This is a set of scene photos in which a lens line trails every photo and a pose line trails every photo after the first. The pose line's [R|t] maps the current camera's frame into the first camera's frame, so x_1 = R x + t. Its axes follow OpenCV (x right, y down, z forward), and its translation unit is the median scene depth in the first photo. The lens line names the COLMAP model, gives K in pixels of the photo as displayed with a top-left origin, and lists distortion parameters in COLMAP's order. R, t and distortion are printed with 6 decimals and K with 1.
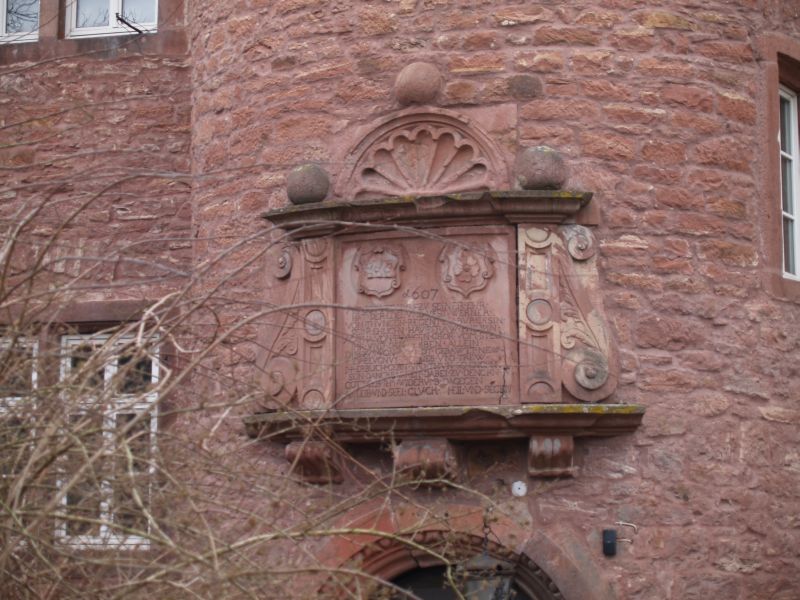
lens RADIAL K [[2096.2, 0, 400.0], [0, 2096.2, 300.0], [0, 0, 1]] dist [-0.036745, -0.235255]
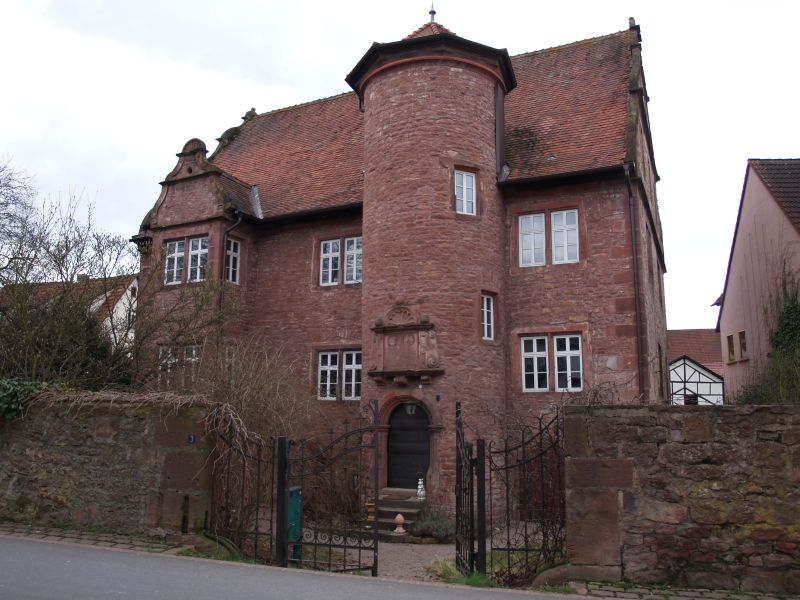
lens RADIAL K [[648.3, 0, 400.0], [0, 648.3, 300.0], [0, 0, 1]] dist [-0.096559, 0.008462]
pose [[0.982454, -0.031289, -0.183862, 0.281886], [0.025404, 0.999090, -0.034273, -0.055199], [0.184767, 0.029001, 0.982354, -0.439779]]
